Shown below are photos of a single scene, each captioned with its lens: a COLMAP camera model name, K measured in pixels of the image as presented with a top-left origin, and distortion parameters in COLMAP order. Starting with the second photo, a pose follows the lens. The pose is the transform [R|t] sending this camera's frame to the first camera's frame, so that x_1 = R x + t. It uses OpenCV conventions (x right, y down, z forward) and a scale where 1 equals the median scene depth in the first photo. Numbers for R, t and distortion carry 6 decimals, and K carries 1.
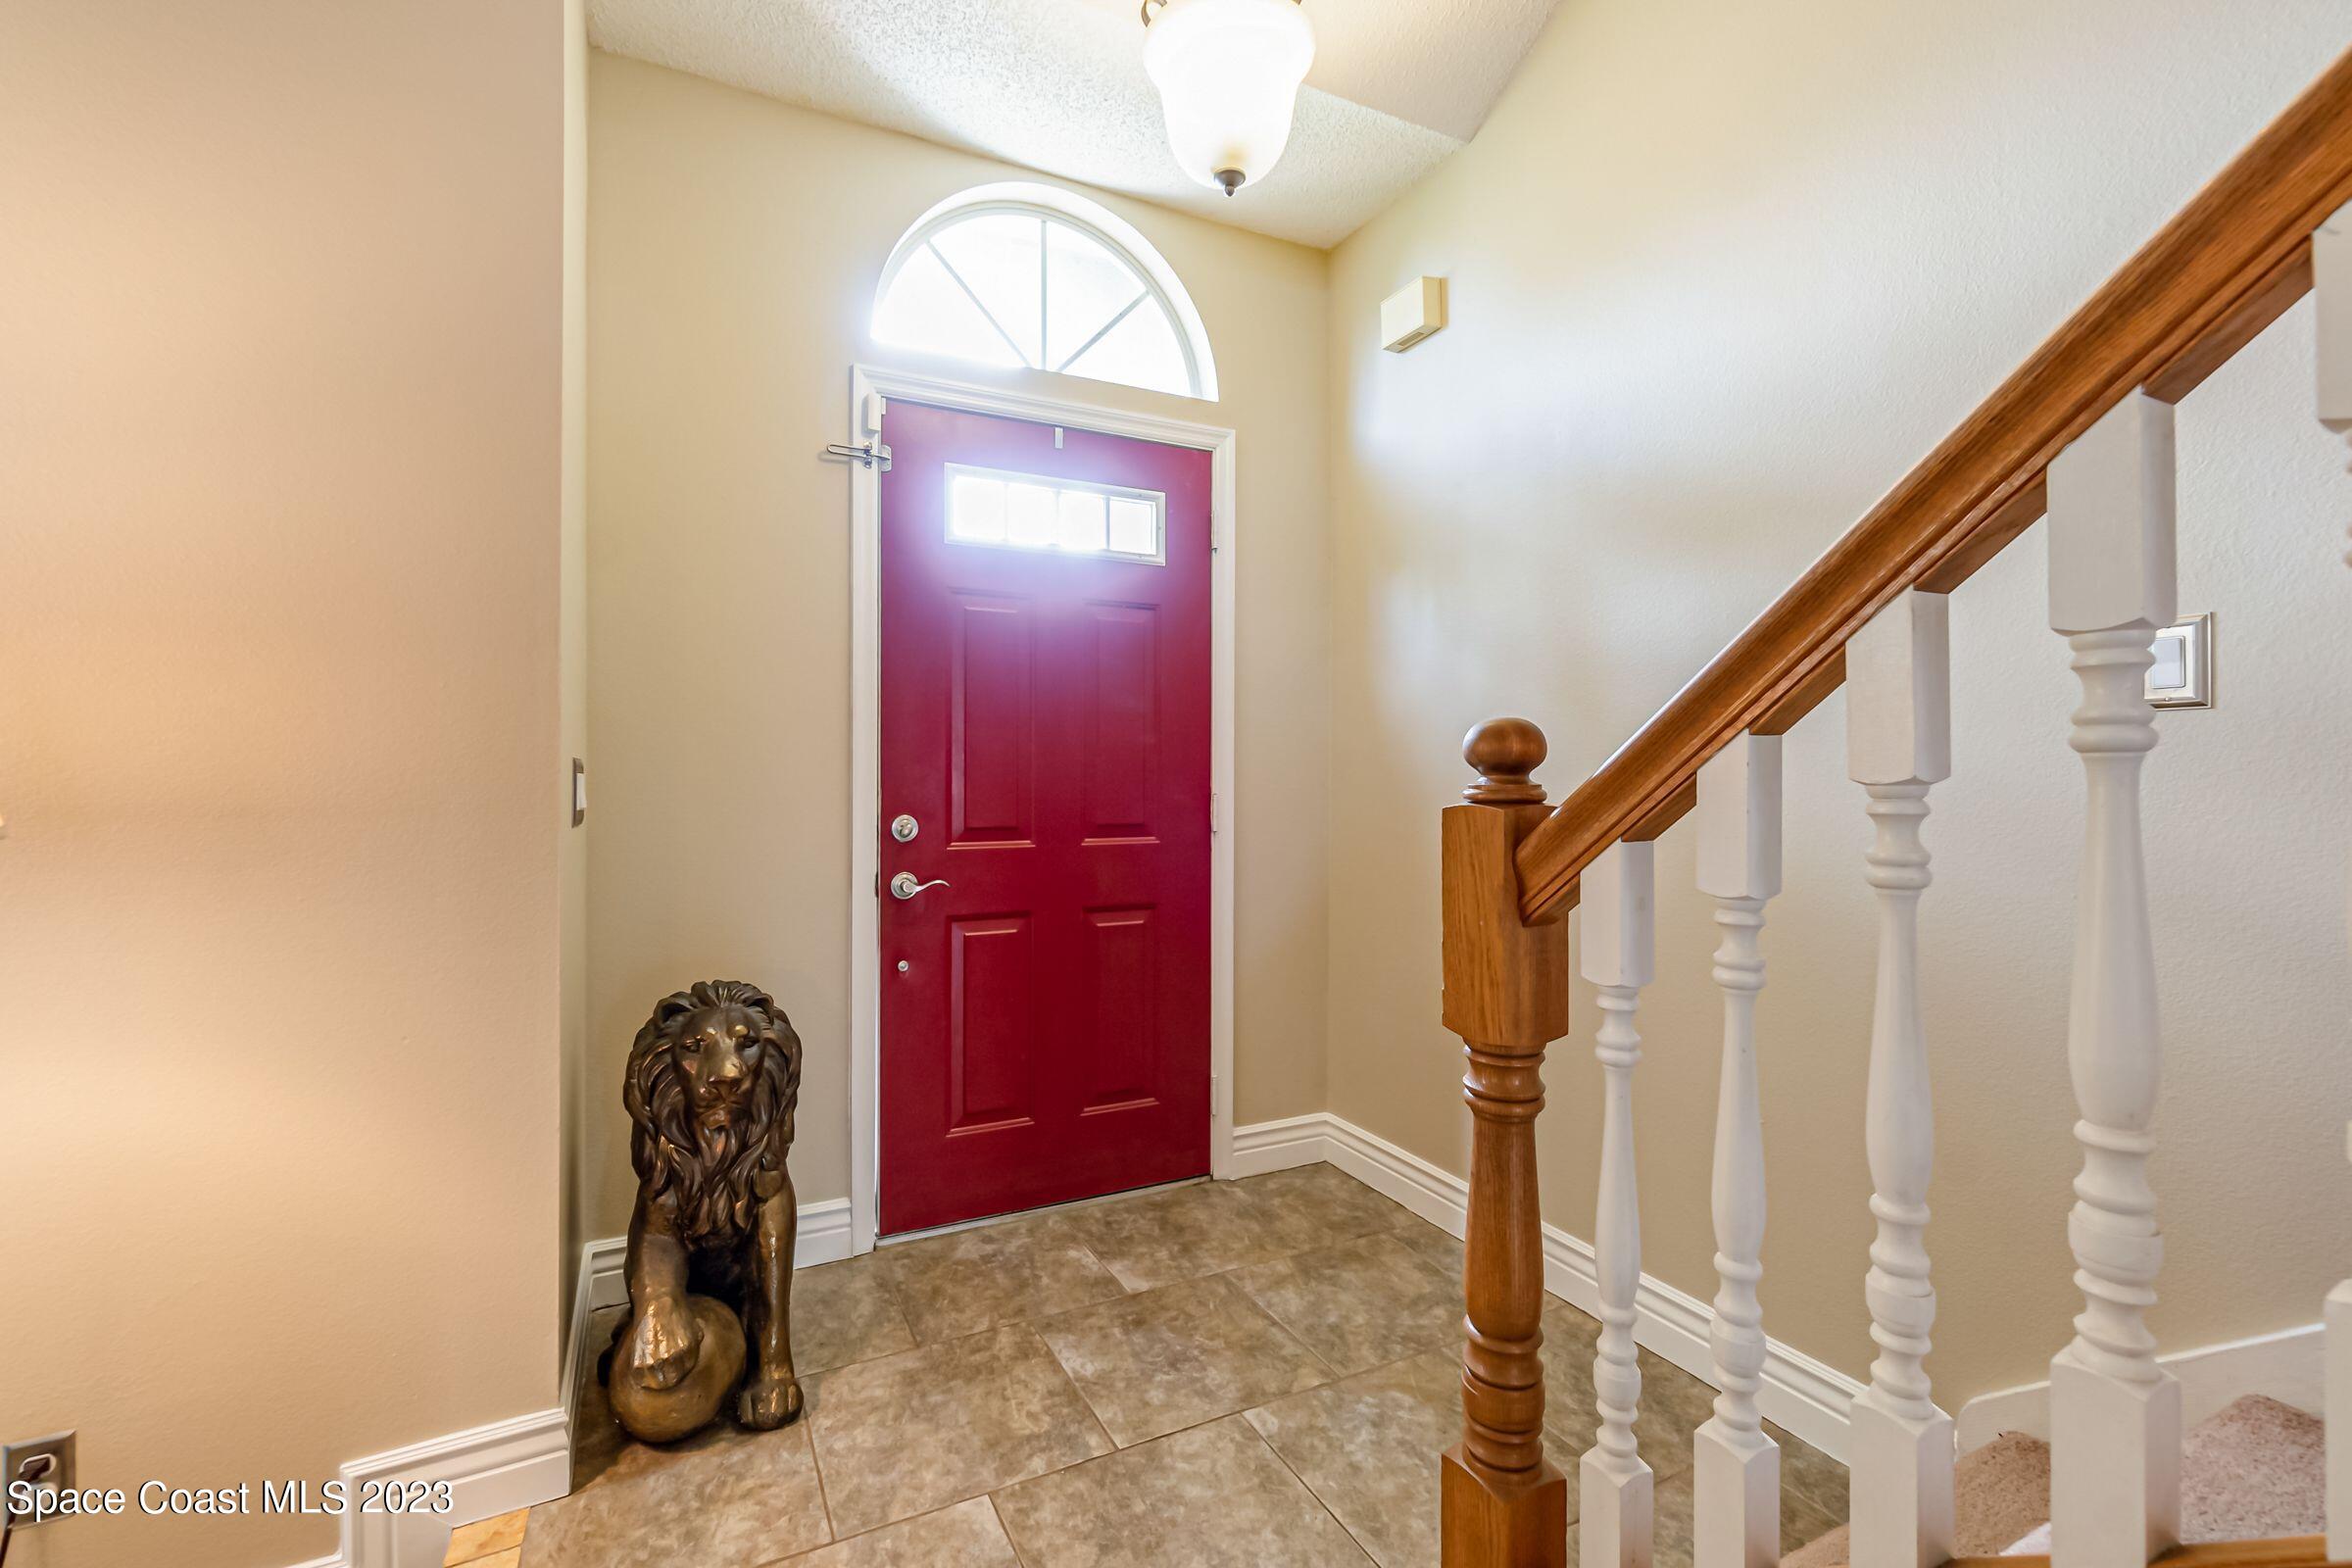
lens RADIAL K [[1022.9, 0, 1170.7], [0, 1022.9, 773.0], [0, 0, 1]] dist [-0.001854, -0.000160]
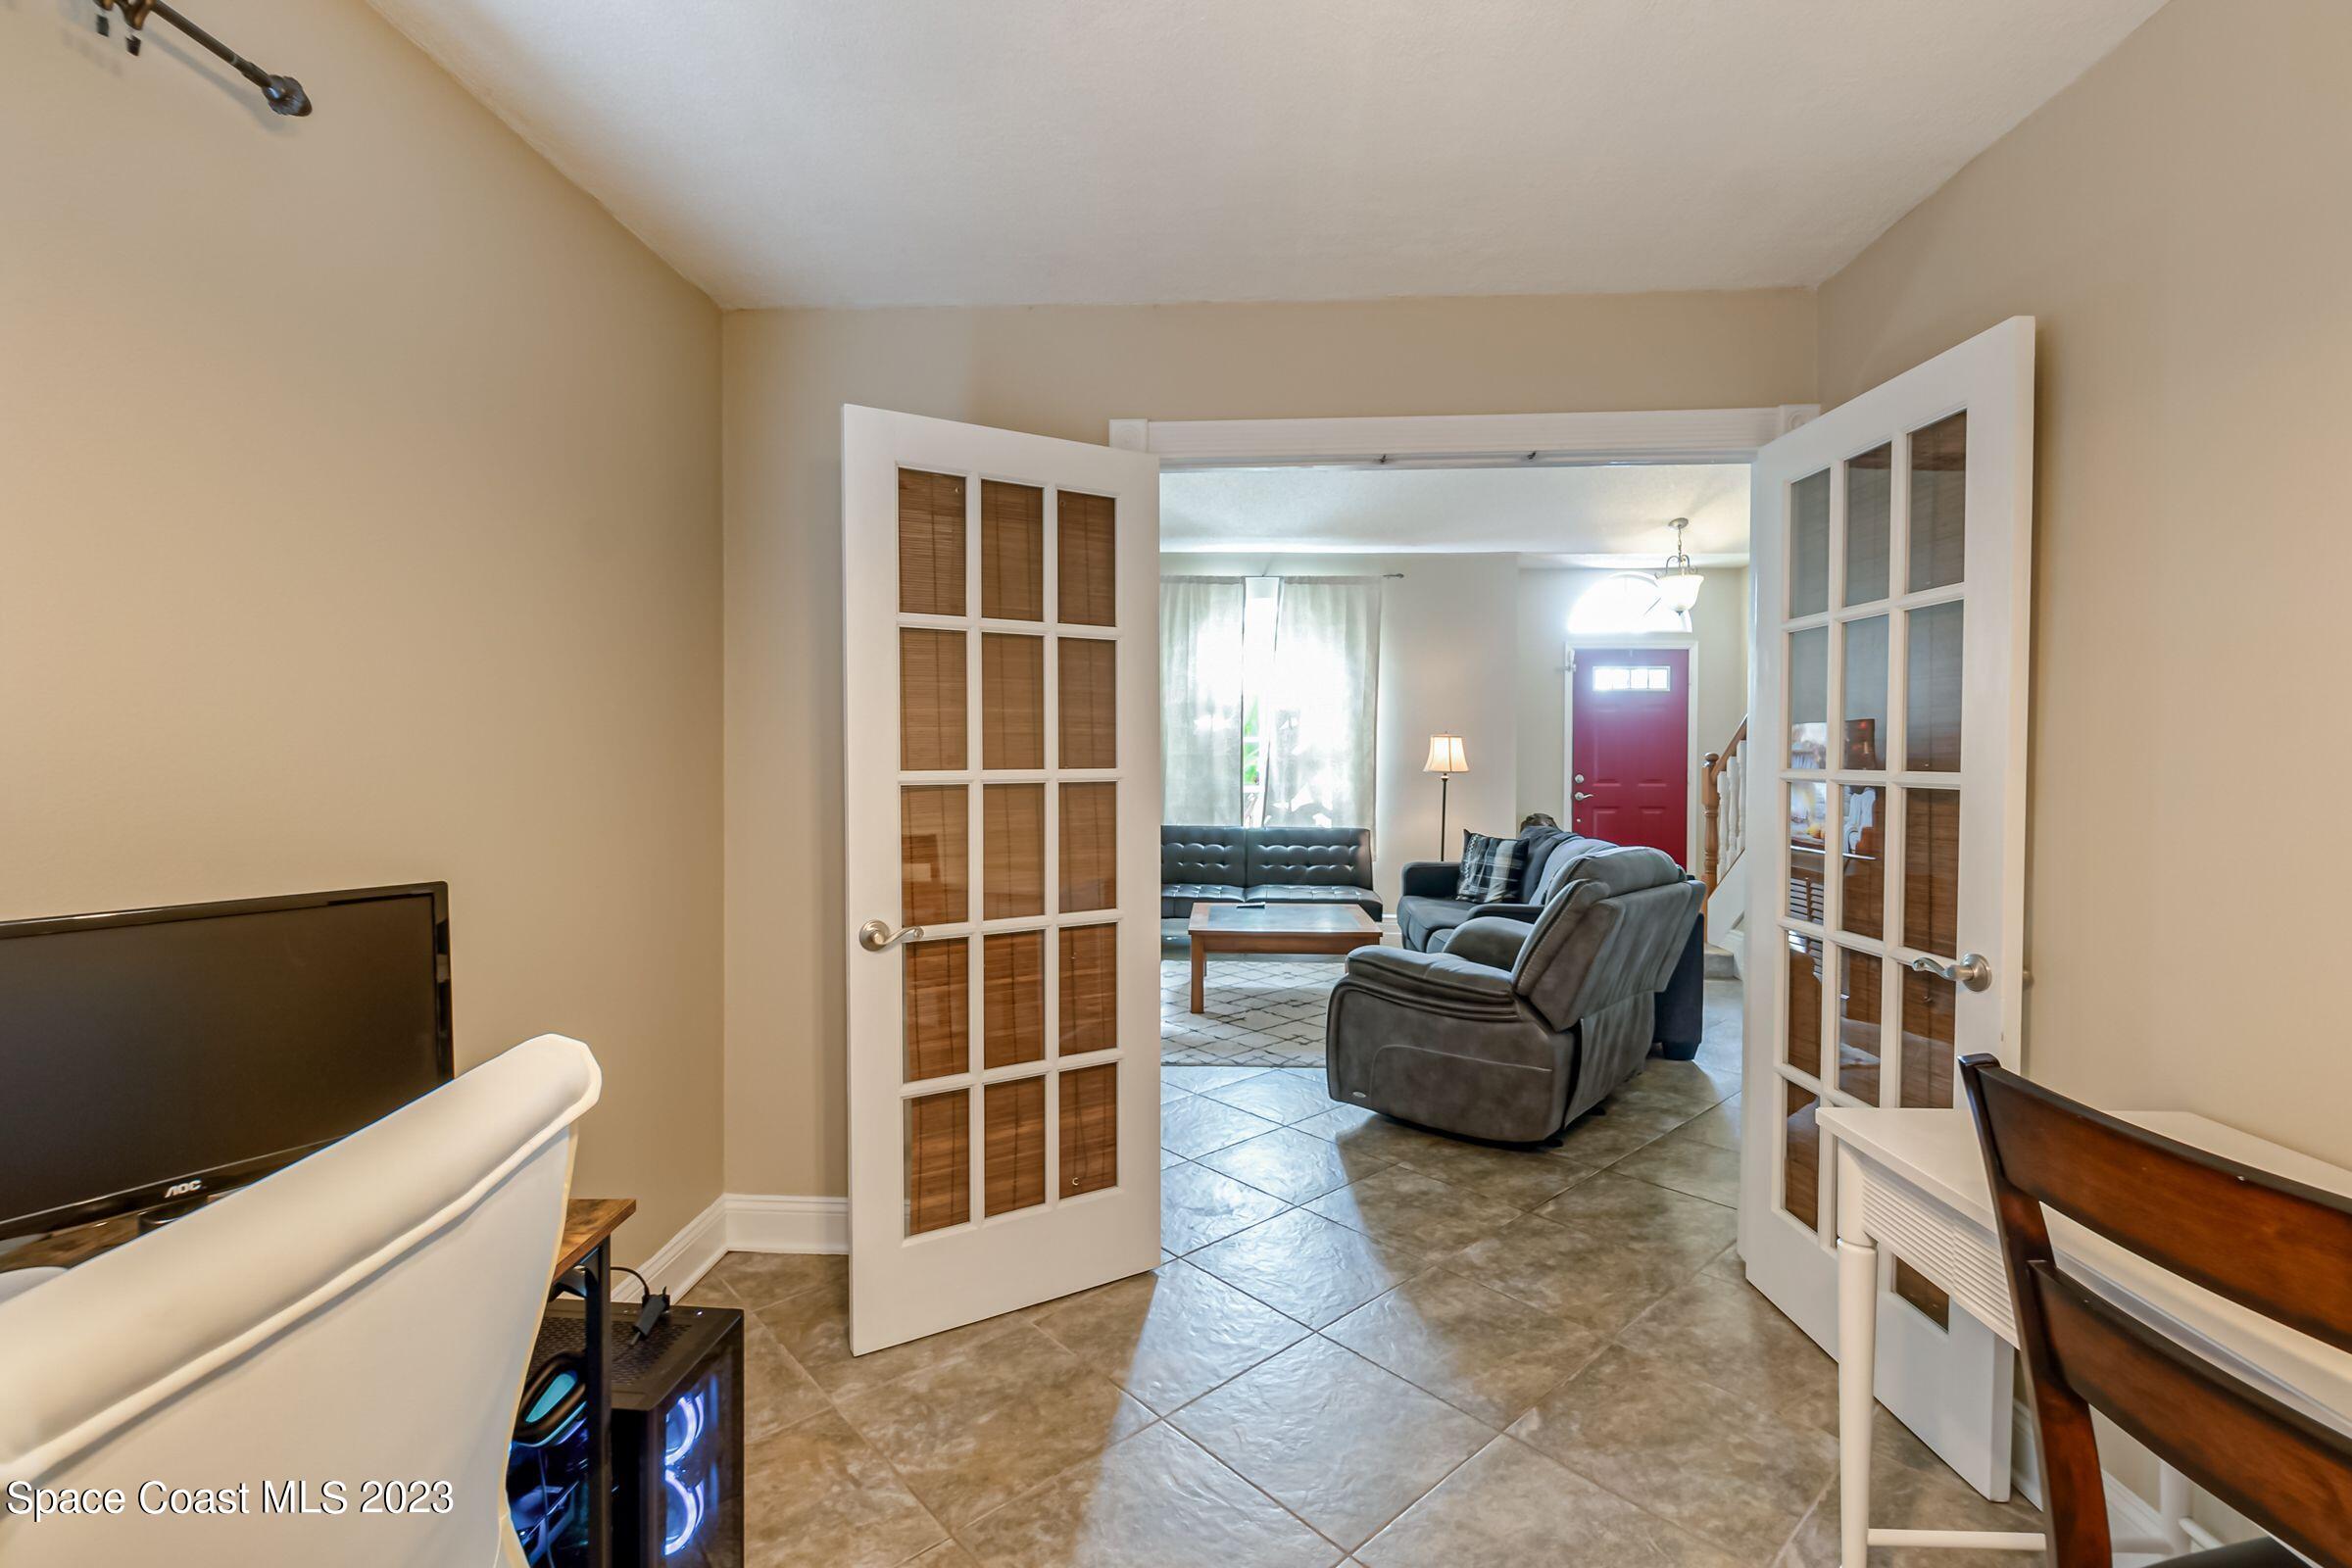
lens RADIAL K [[1022.9, 0, 1170.7], [0, 1022.9, 773.0], [0, 0, 1]] dist [-0.001854, -0.000160]
pose [[0.868820, 0.007403, -0.495073, 0.231713], [-0.002230, 0.999937, 0.011039, 0.001249], [0.495123, -0.008486, 0.868781, -2.558195]]
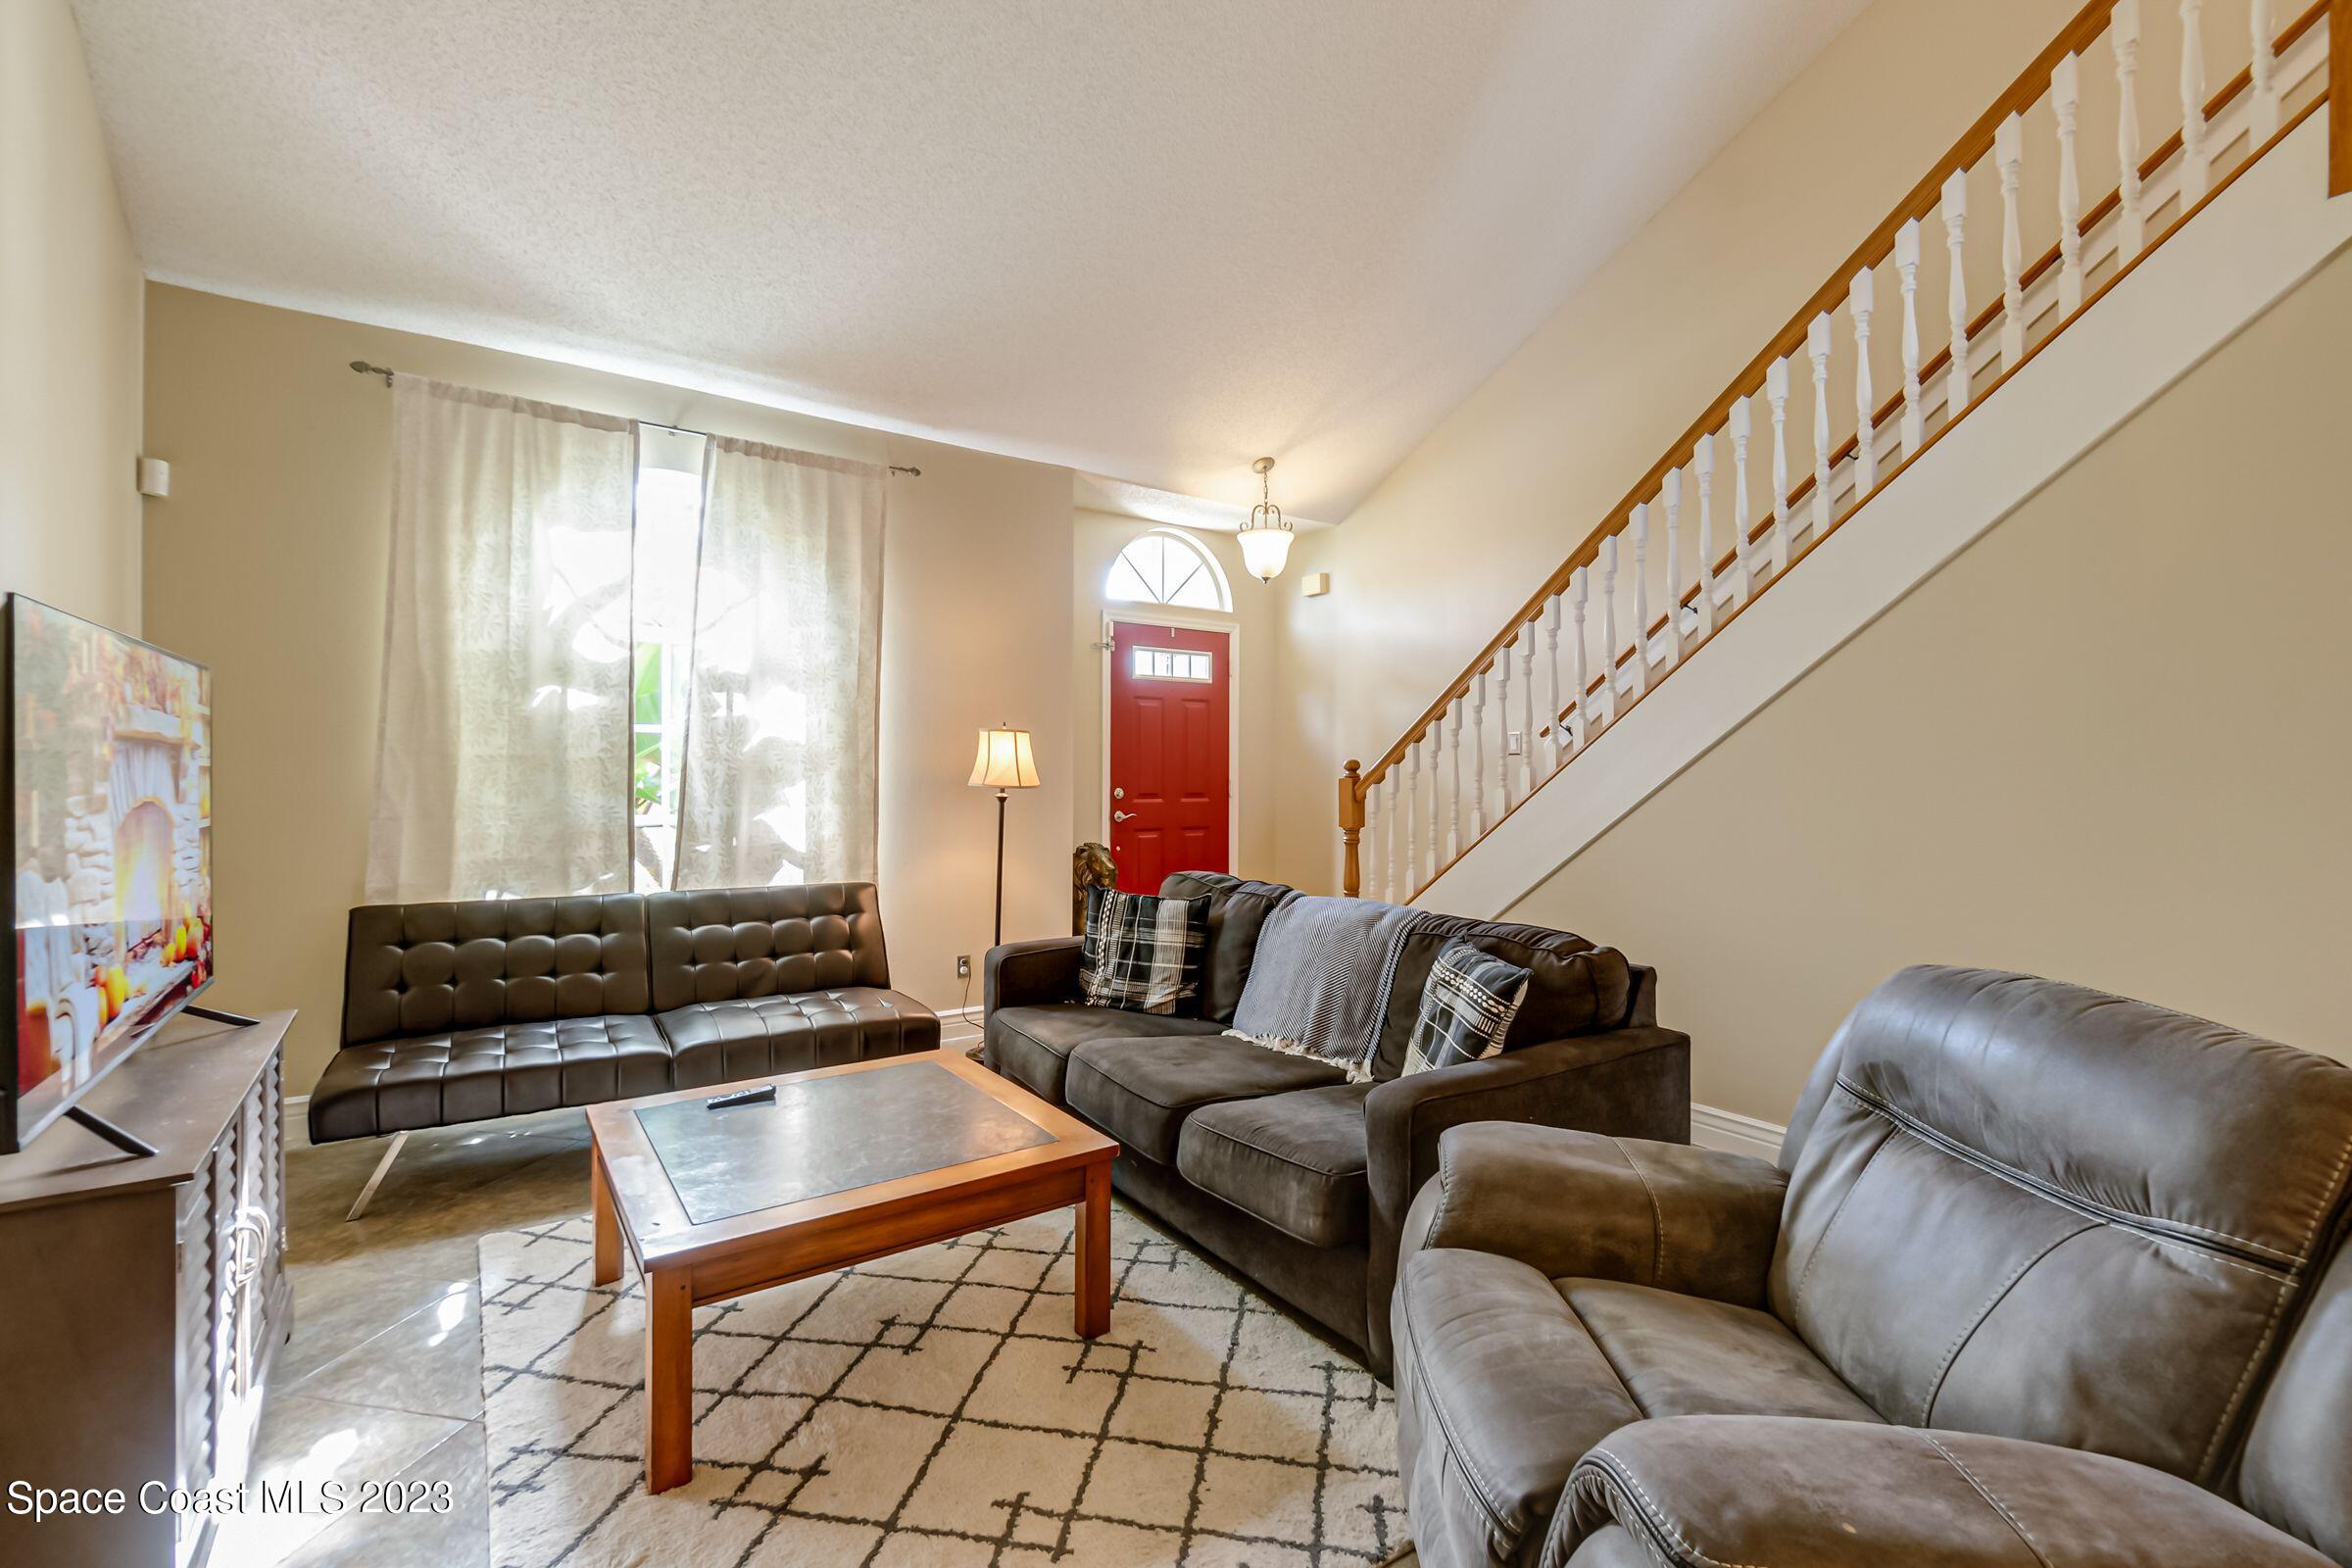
lens RADIAL K [[1022.9, 0, 1170.7], [0, 1022.9, 773.0], [0, 0, 1]] dist [-0.001854, -0.000160]
pose [[0.989213, 0.003690, 0.146438, -0.504285], [-0.003894, 0.999992, 0.001103, 0.001097], [-0.146433, -0.001662, 0.989219, -1.499558]]
